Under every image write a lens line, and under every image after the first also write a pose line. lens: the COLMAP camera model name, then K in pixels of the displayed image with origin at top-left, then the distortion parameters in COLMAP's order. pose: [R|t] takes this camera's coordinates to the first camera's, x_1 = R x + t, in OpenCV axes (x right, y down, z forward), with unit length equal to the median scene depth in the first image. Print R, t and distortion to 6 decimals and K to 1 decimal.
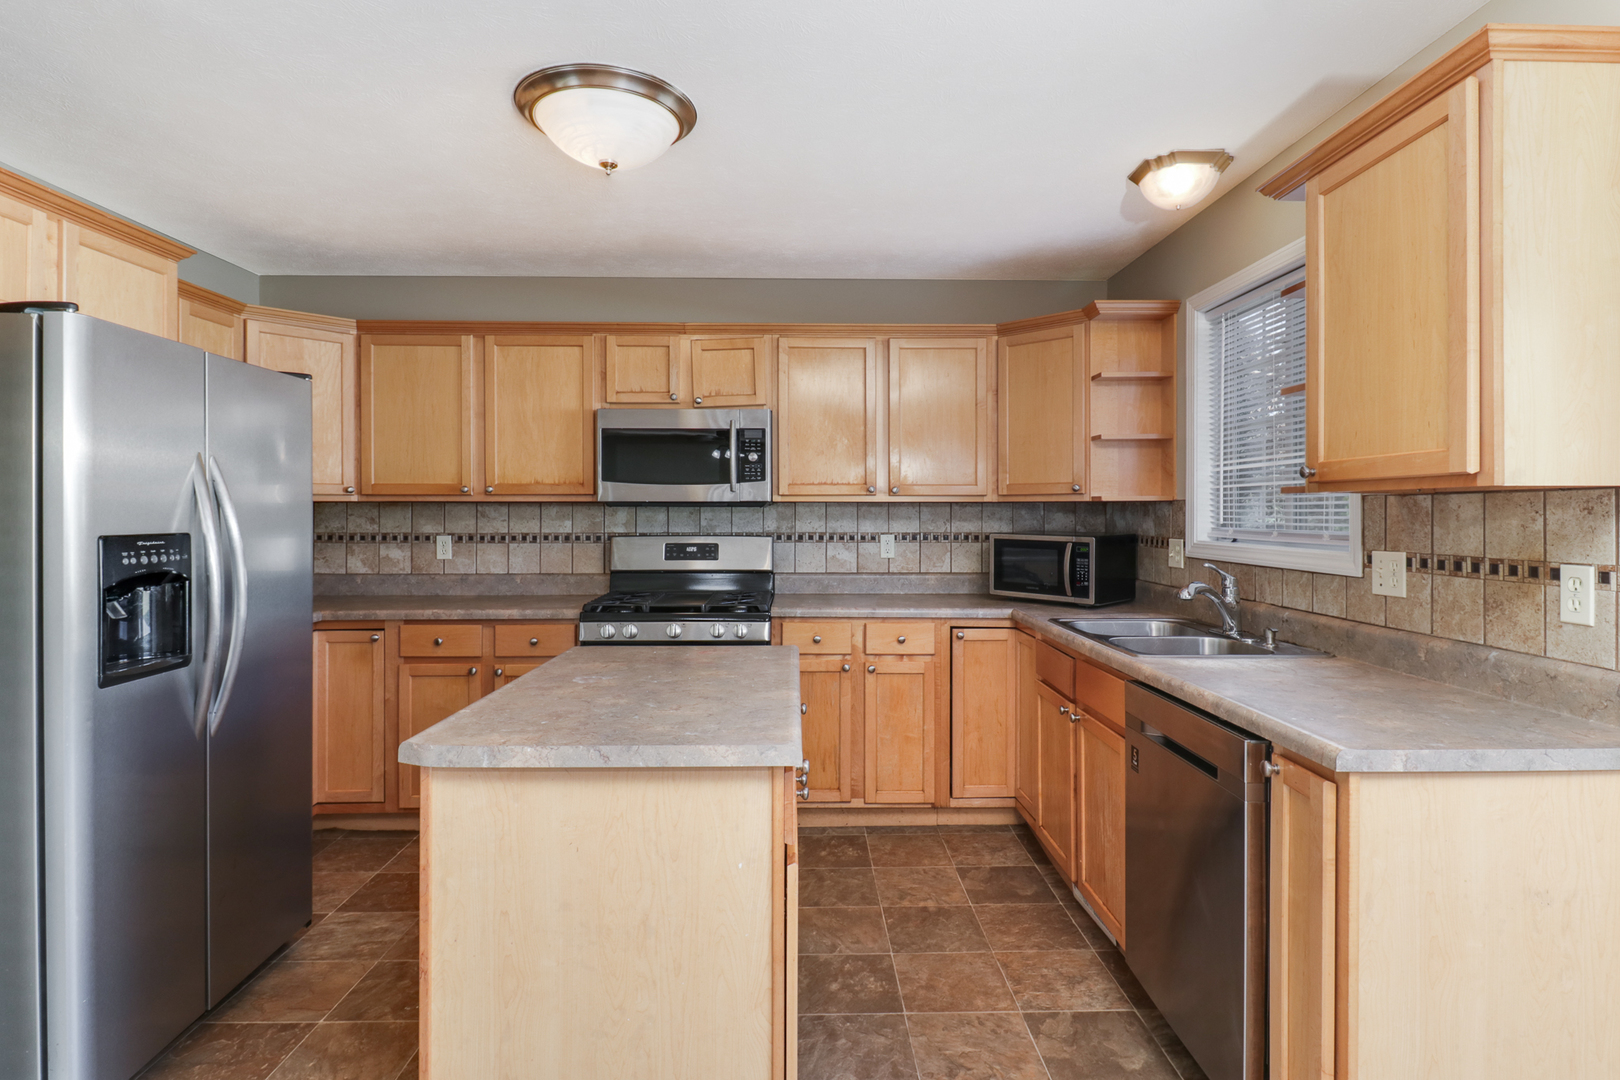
lens RADIAL K [[843.6, 0, 815.4], [0, 843.6, 515.1], [0, 0, 1]] dist [0.018495, 0.000382]
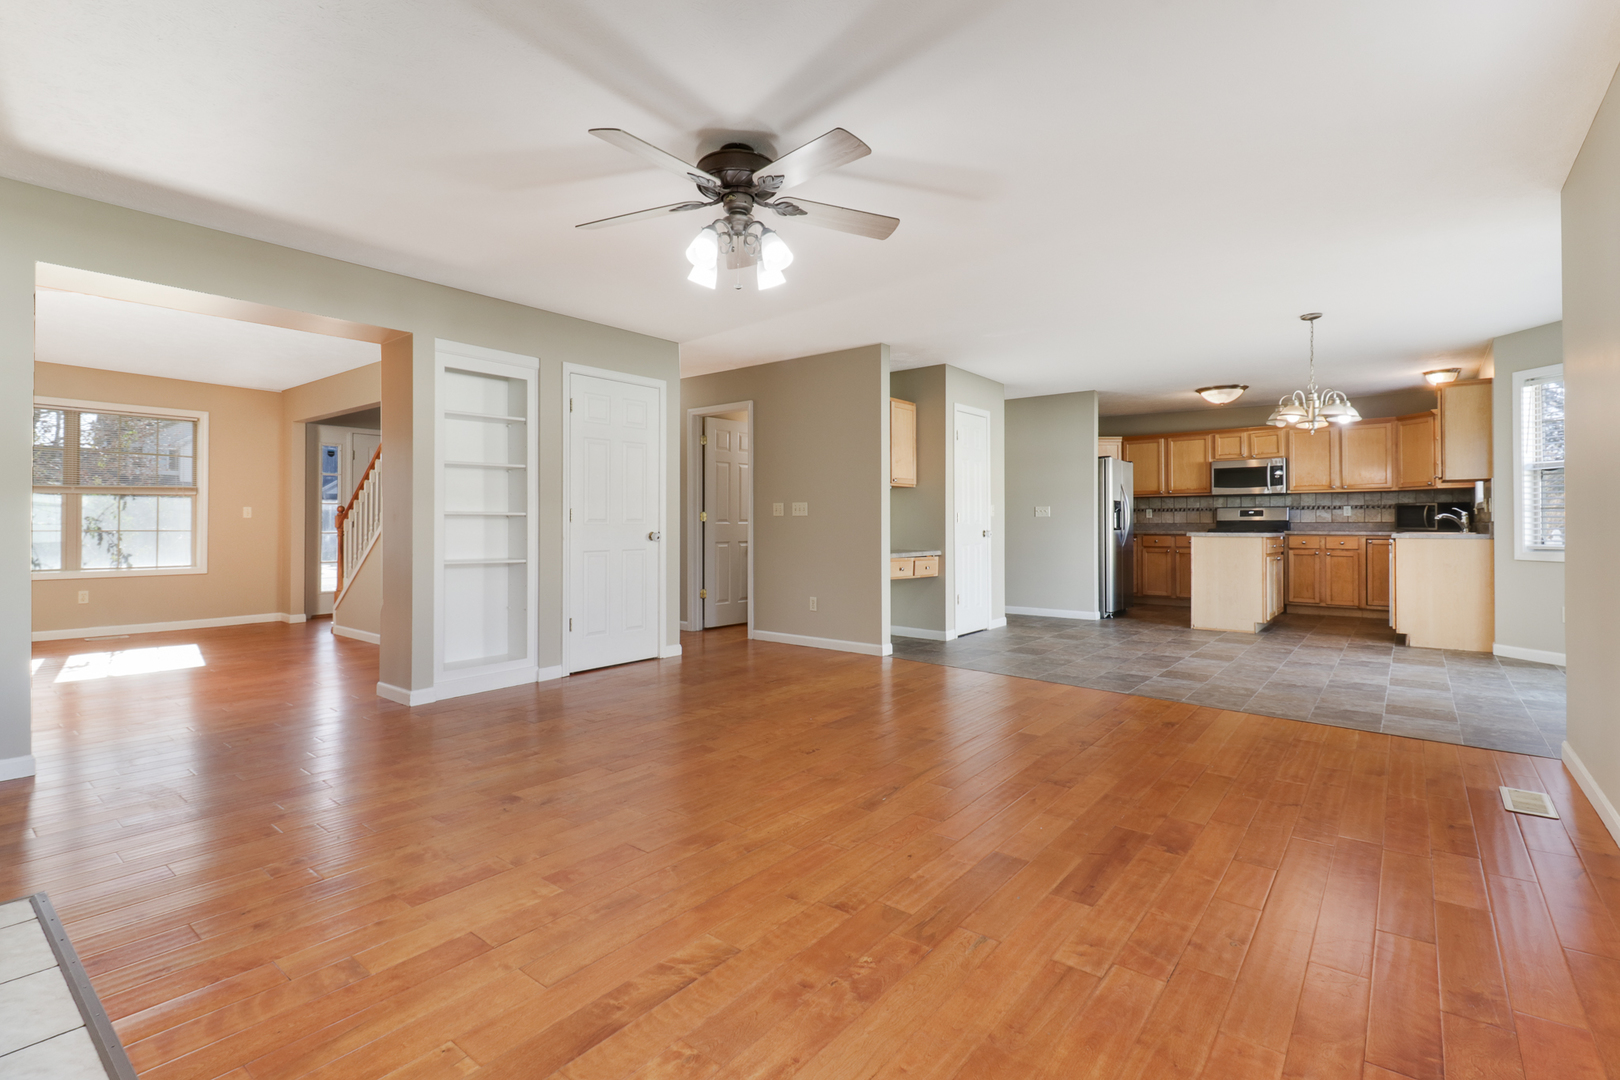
lens RADIAL K [[762.8, 0, 793.0], [0, 762.8, 518.2], [0, 0, 1]] dist [0.000815, -0.000992]
pose [[0.760667, -0.008556, -0.649086, 0.317118], [0.001491, 0.999934, -0.011433, 0.086112], [0.649141, 0.007729, 0.760629, -1.775354]]
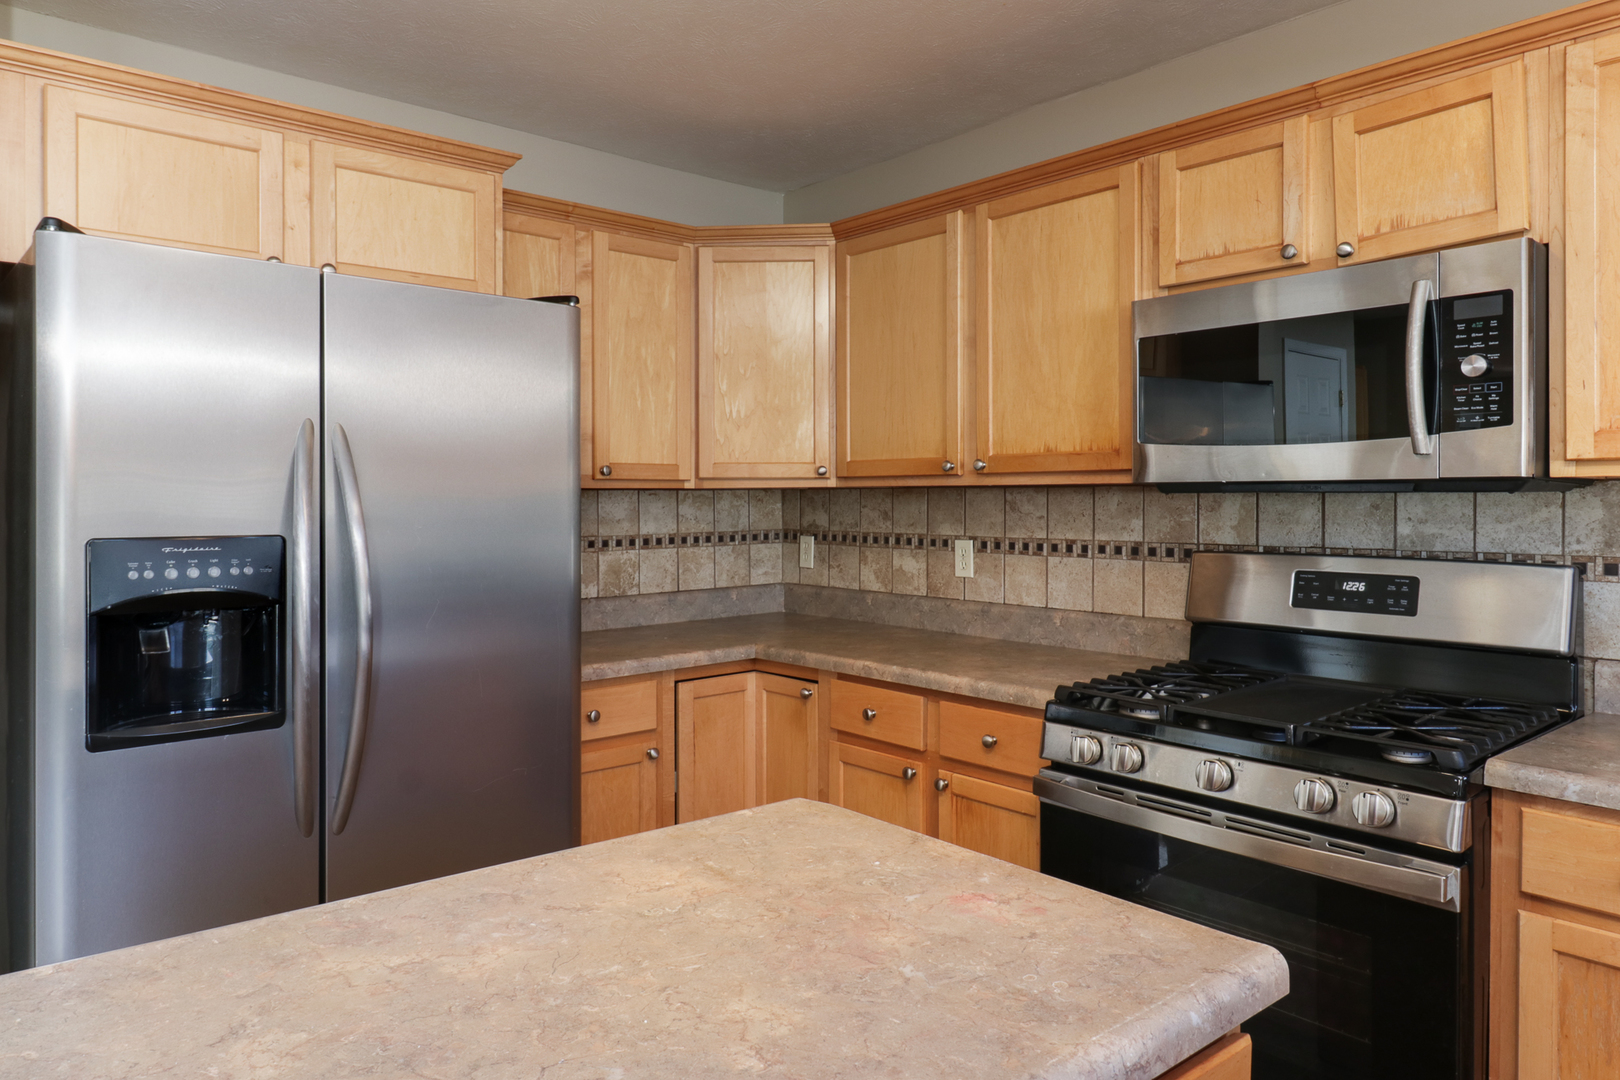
lens RADIAL K [[1063.1, 0, 812.9], [0, 1063.1, 499.4], [0, 0, 1]] dist [0.009539, -0.002891]
pose [[0.635465, -0.000792, -0.772129, 0.113372], [-0.002831, 0.999990, -0.003356, -0.003478], [0.772124, 0.004318, 0.635457, 0.434284]]
